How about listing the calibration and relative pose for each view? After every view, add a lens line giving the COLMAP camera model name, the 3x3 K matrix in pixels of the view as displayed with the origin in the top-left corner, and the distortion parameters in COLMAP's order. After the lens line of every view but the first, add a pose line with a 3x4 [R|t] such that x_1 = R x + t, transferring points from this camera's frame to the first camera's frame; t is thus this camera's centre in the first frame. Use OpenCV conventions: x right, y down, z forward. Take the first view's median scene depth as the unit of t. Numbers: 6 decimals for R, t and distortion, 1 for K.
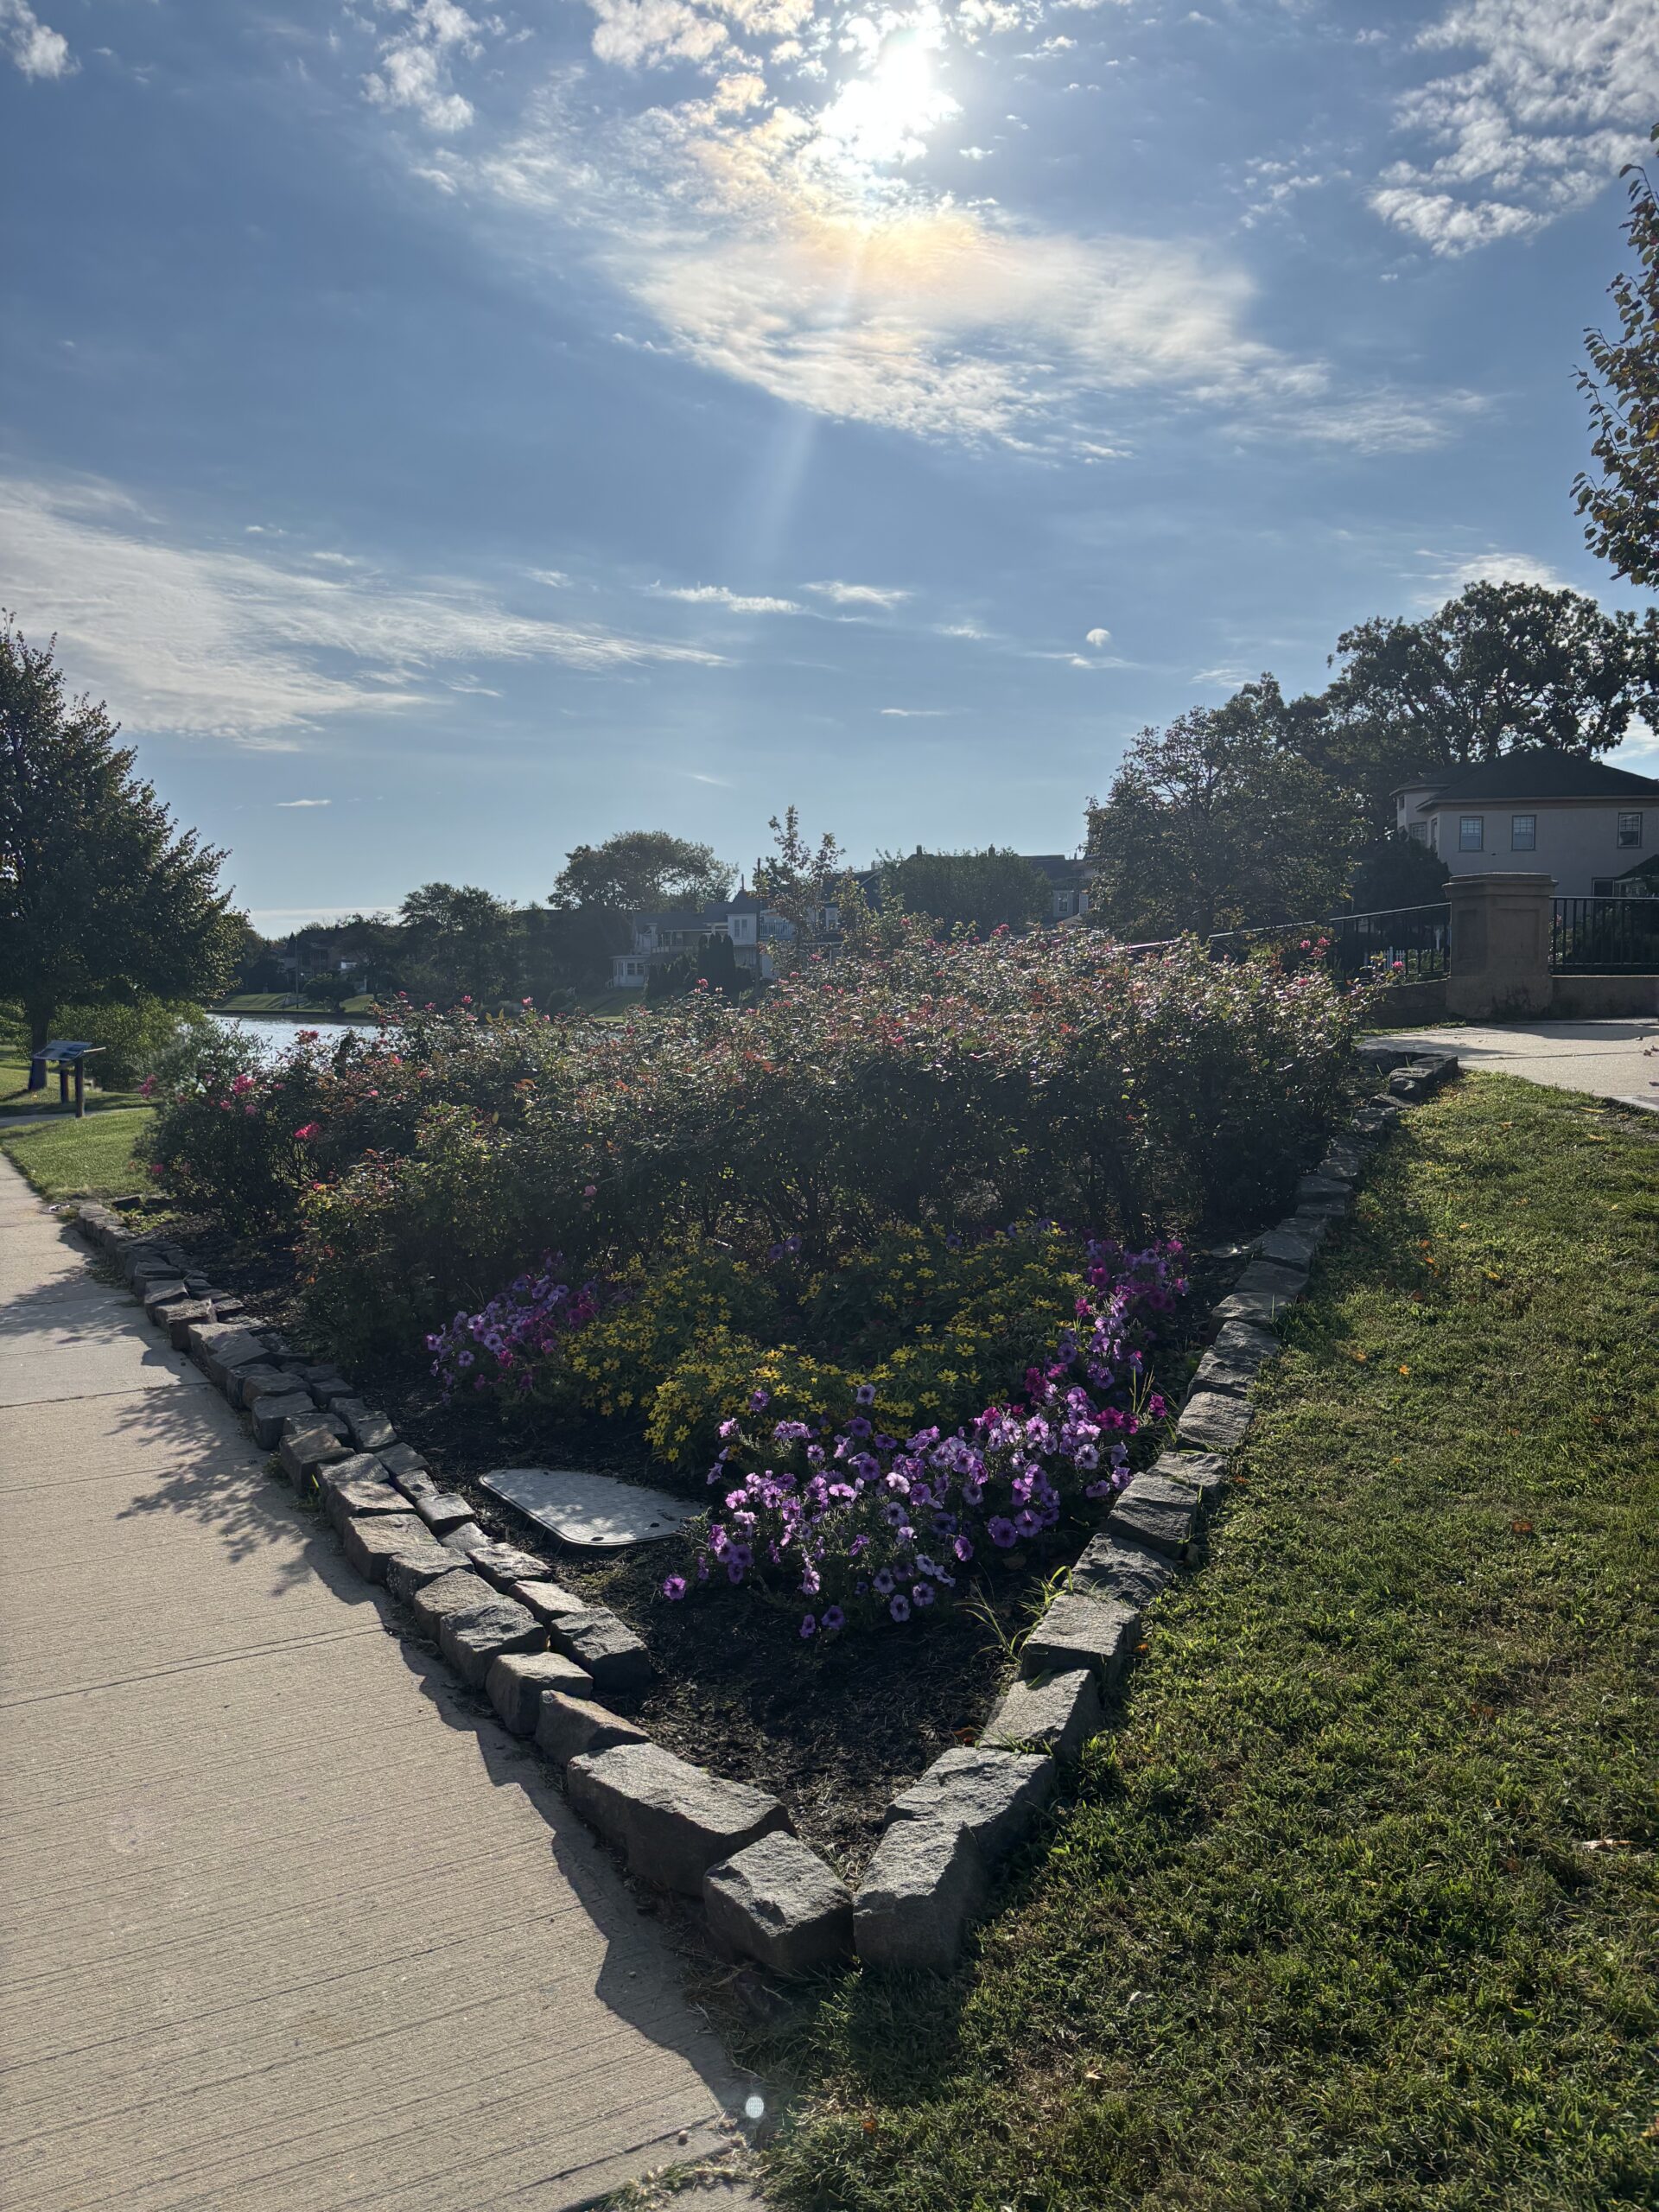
lens RADIAL K [[1693.8, 0, 823.6], [0, 1693.8, 1065.2], [0, 0, 1]] dist [0.035224, -0.042773]
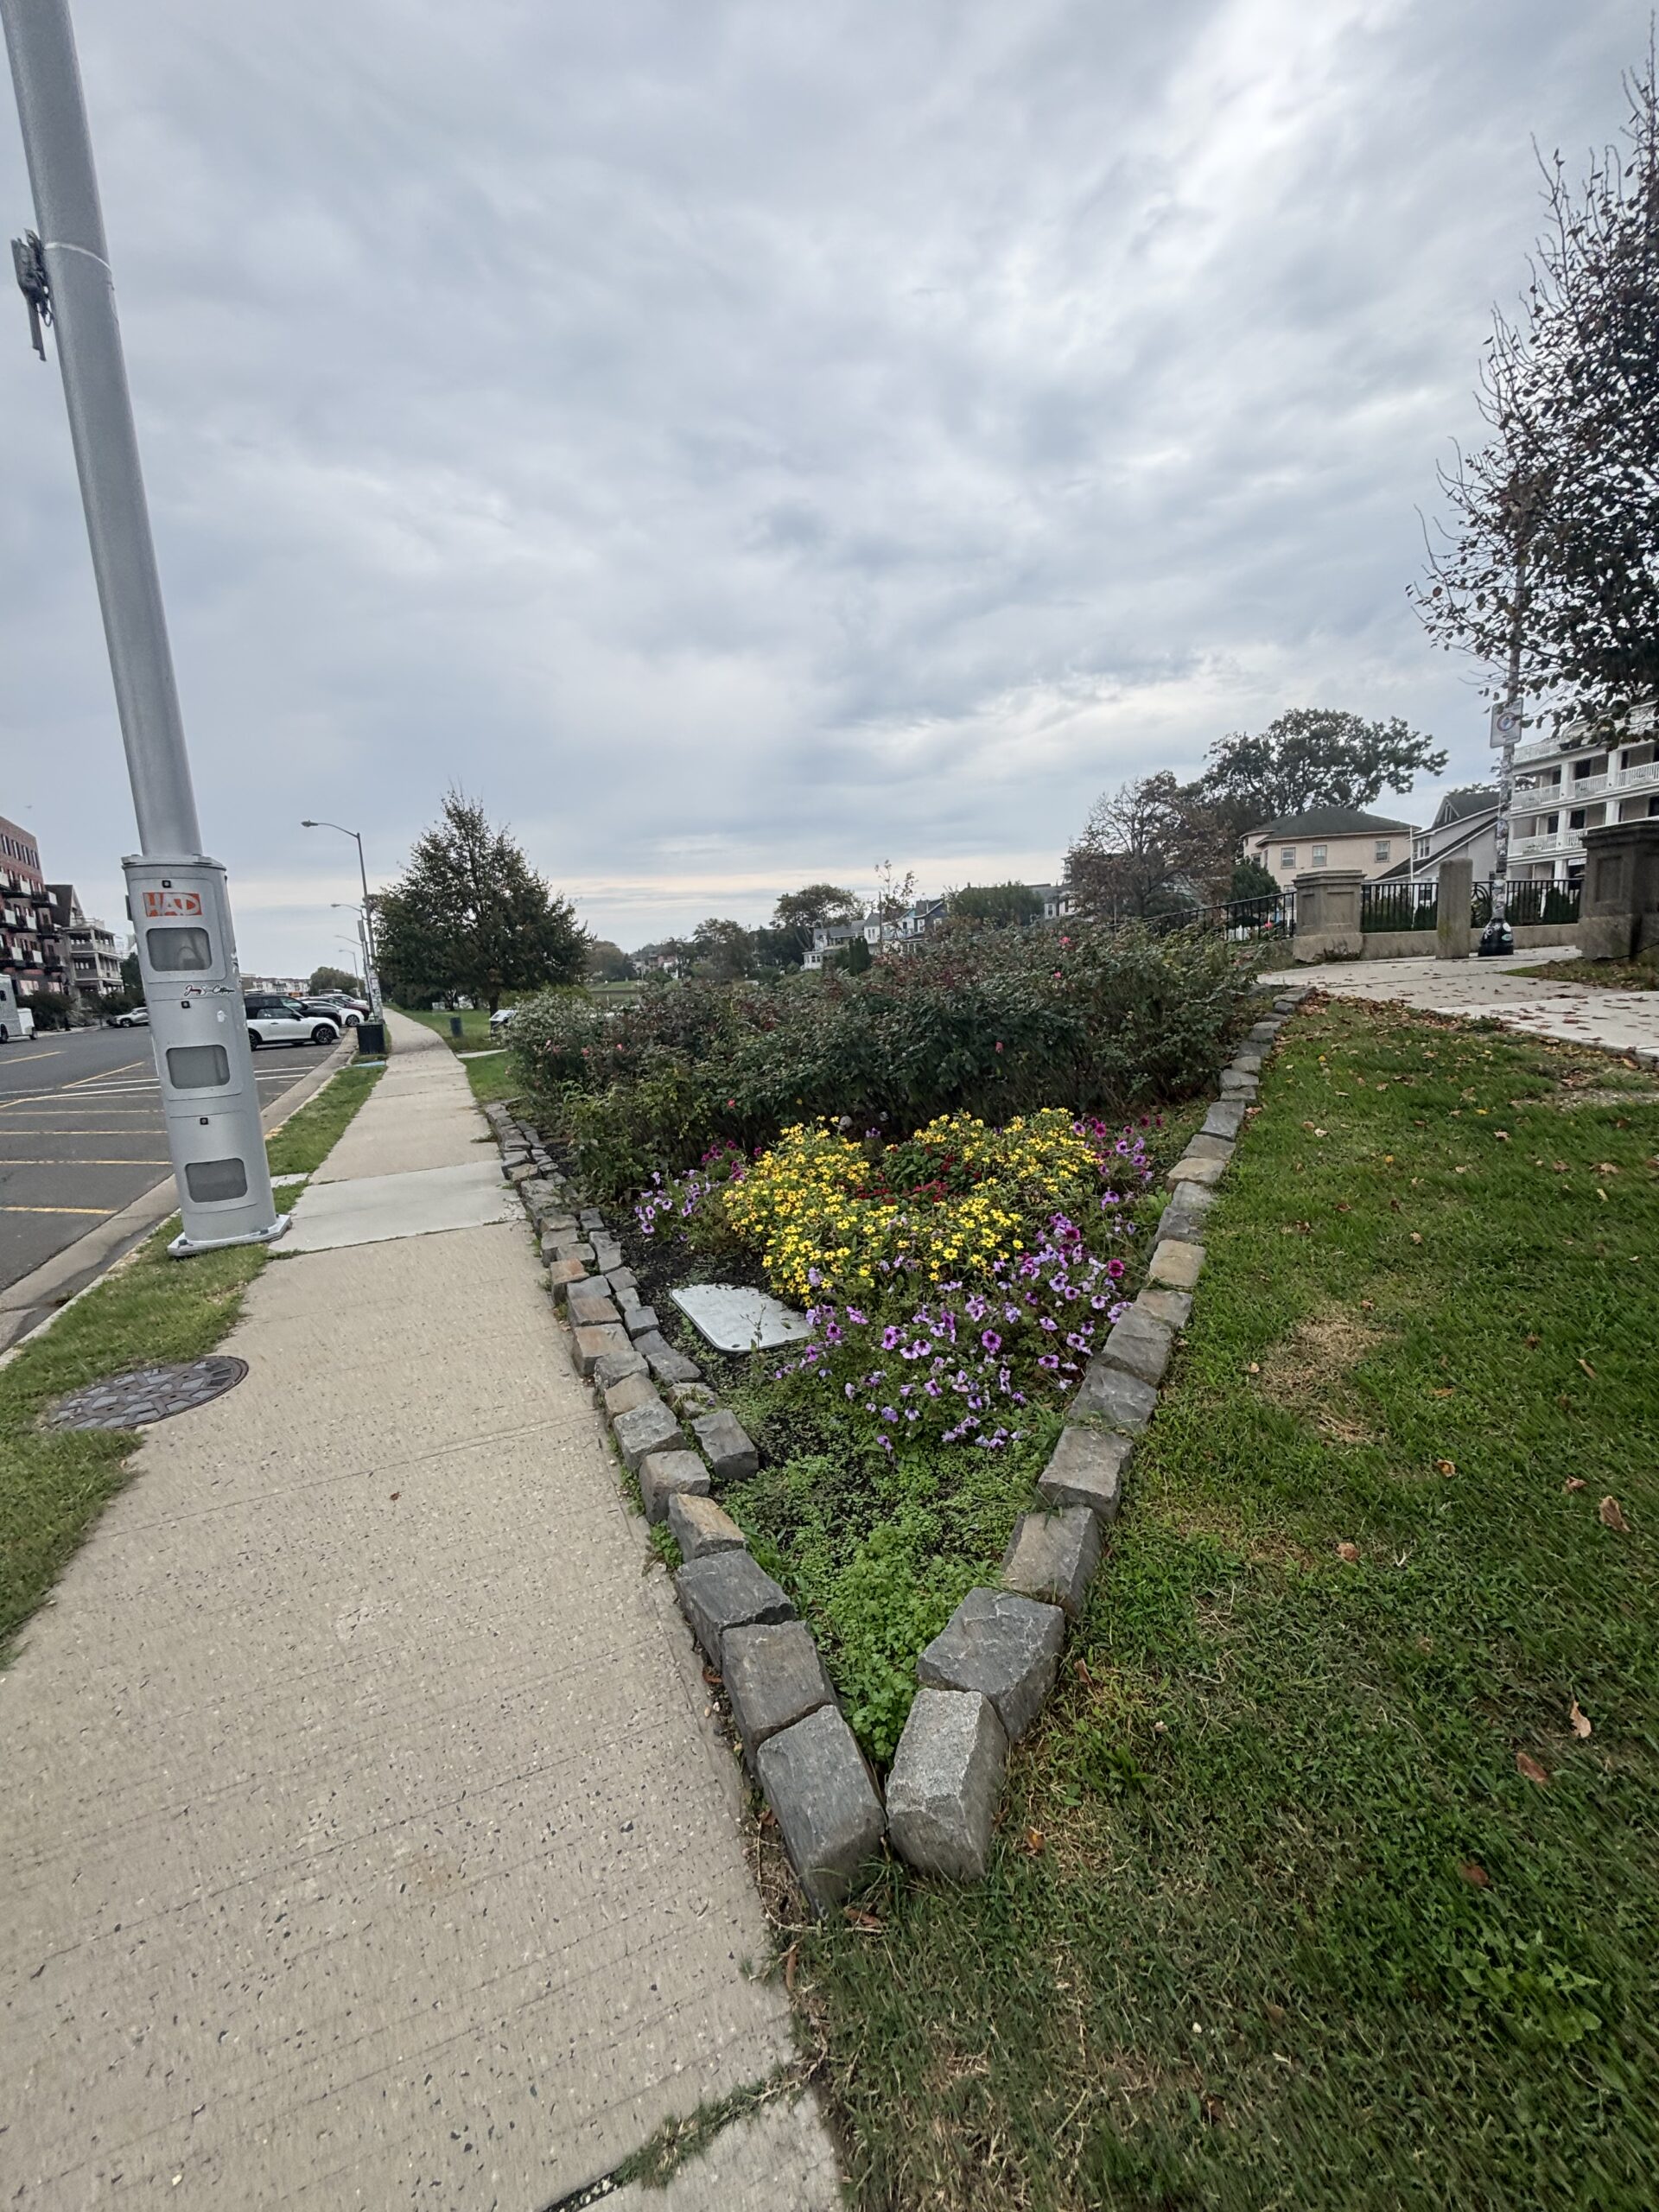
lens RADIAL K [[899.0, 0, 830.0], [0, 899.0, 1099.2], [0, 0, 1]] dist [-0.008430, 0.002514]
pose [[0.994085, -0.031822, -0.103842, 0.017349], [0.042123, 0.994238, 0.098568, -0.001253], [0.100107, -0.102359, 0.989697, 0.146260]]
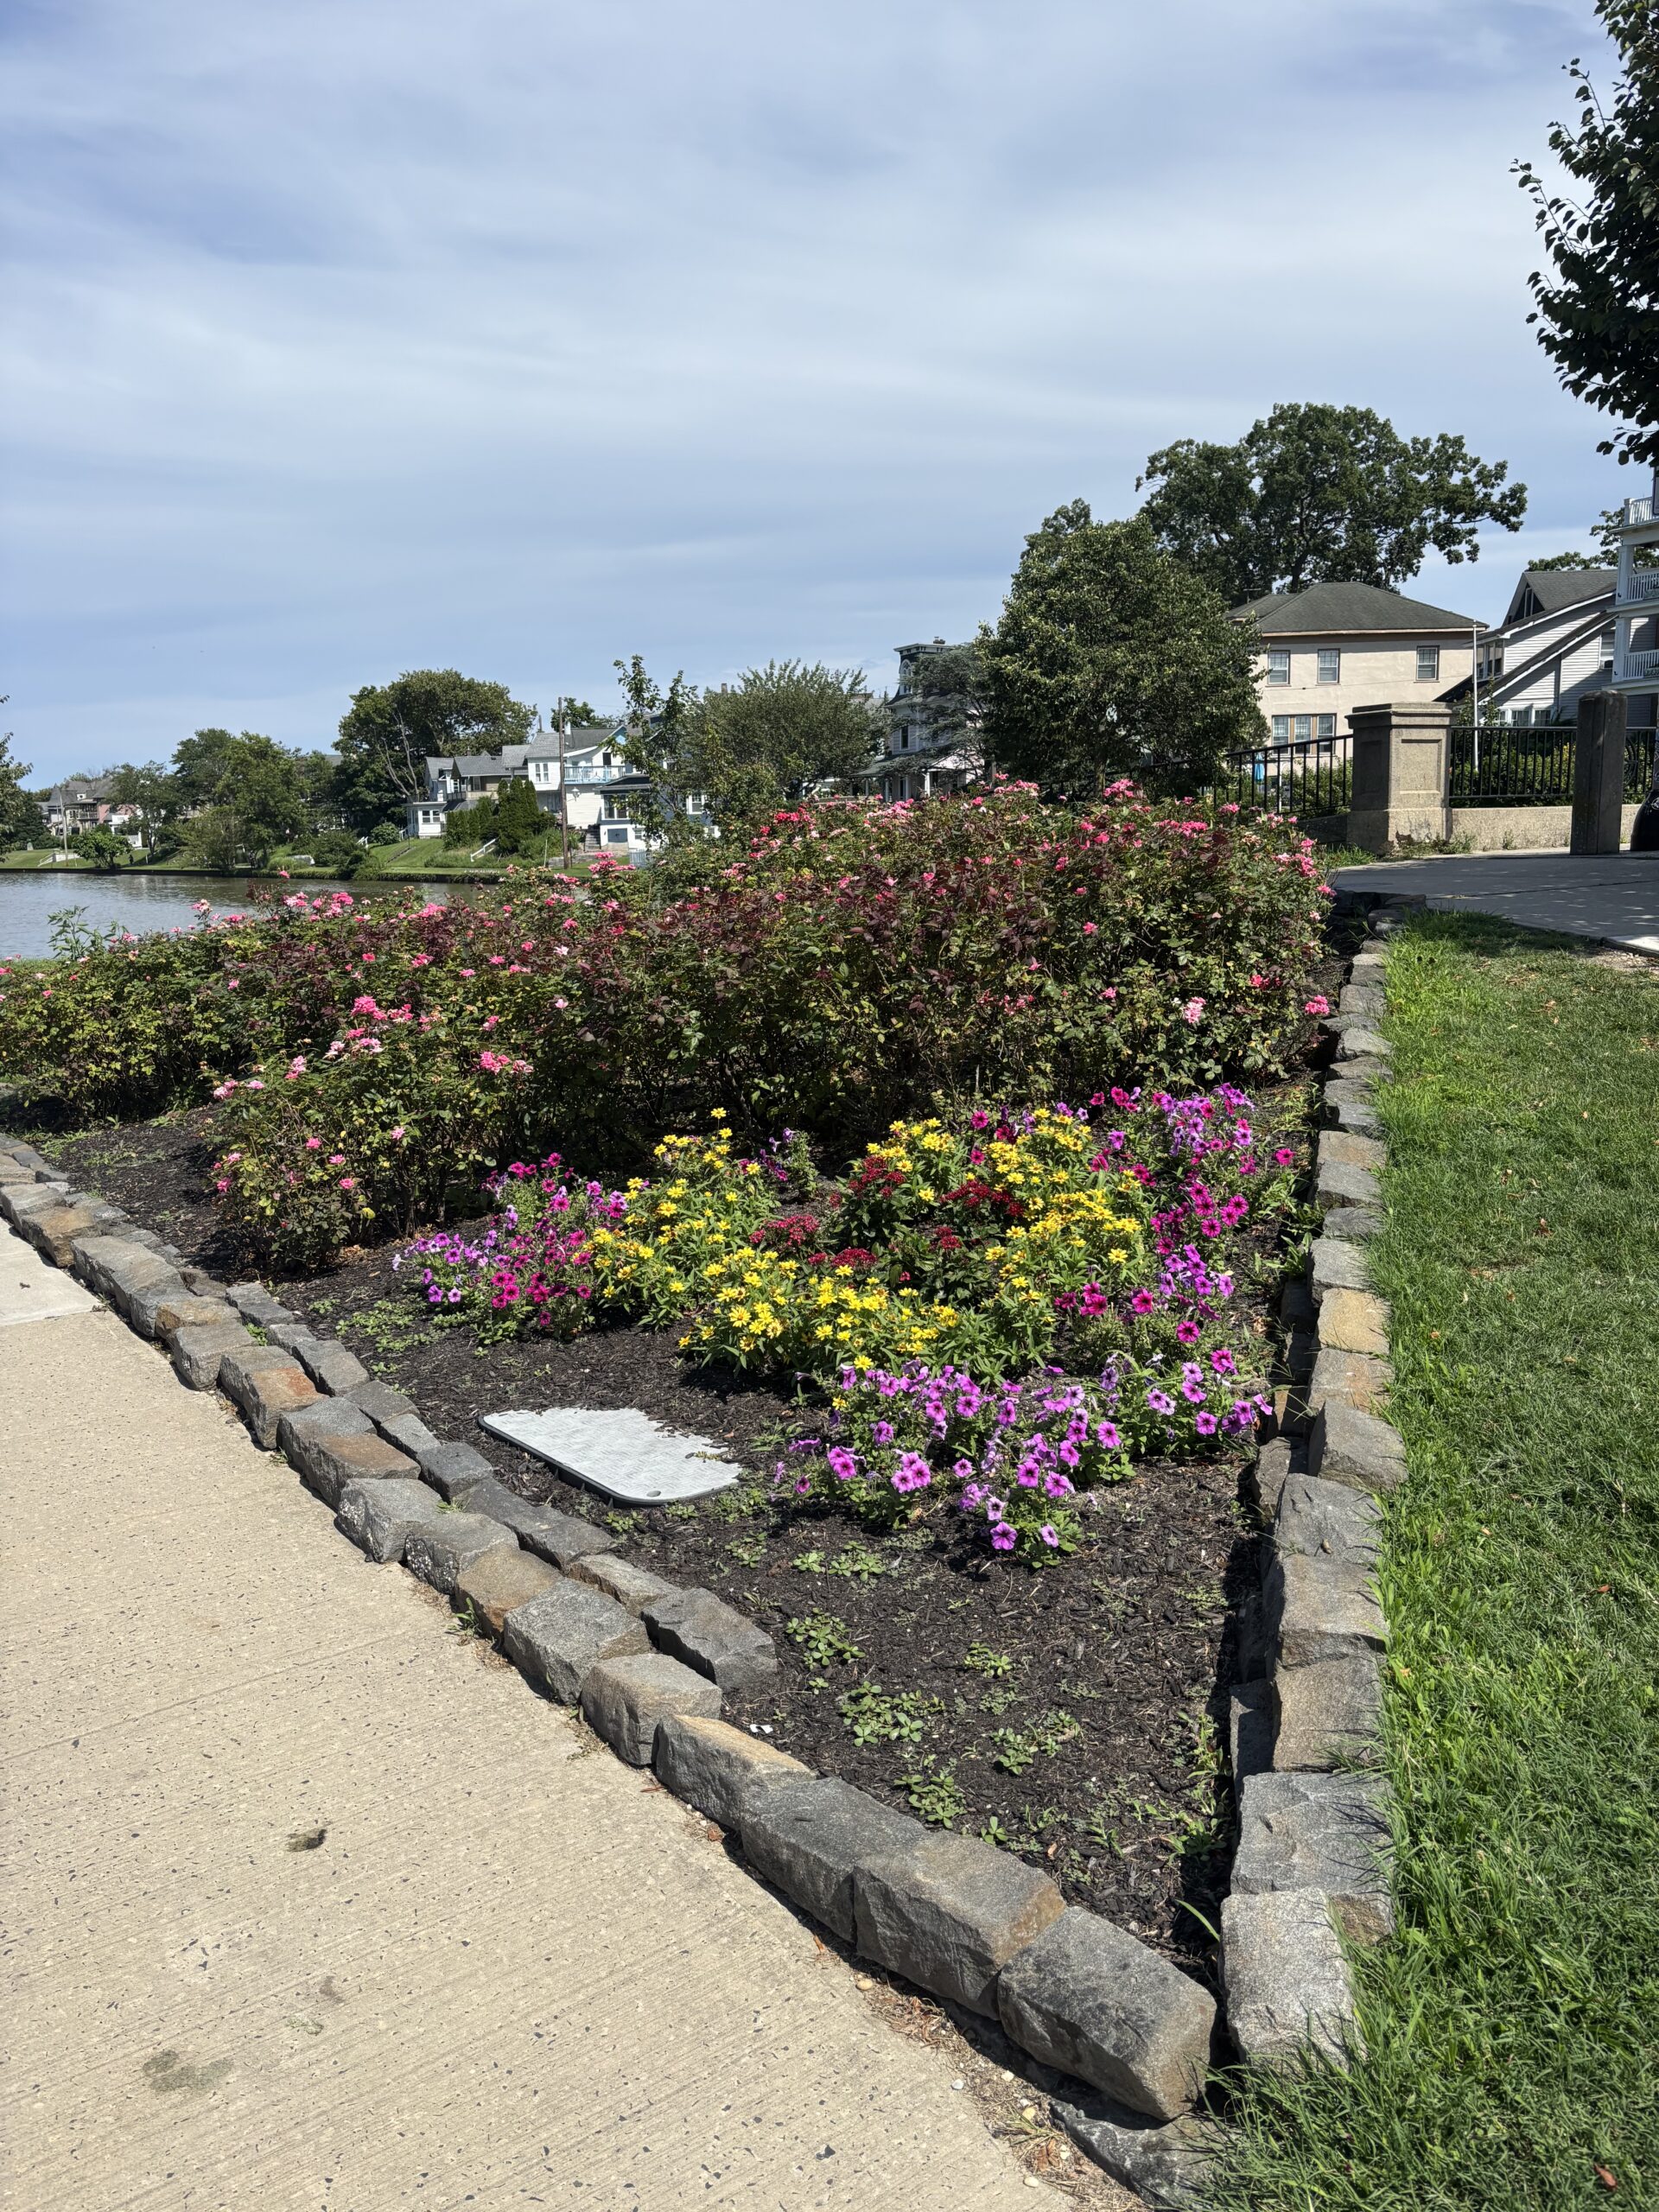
lens RADIAL K [[1693.8, 0, 812.3], [0, 1693.8, 1092.6], [0, 0, 1]] dist [0.035224, -0.042773]
pose [[0.993613, -0.036688, 0.106714, -0.073054], [0.025037, 0.993777, 0.108539, -0.006639], [-0.110032, -0.105174, 0.988348, 0.089941]]
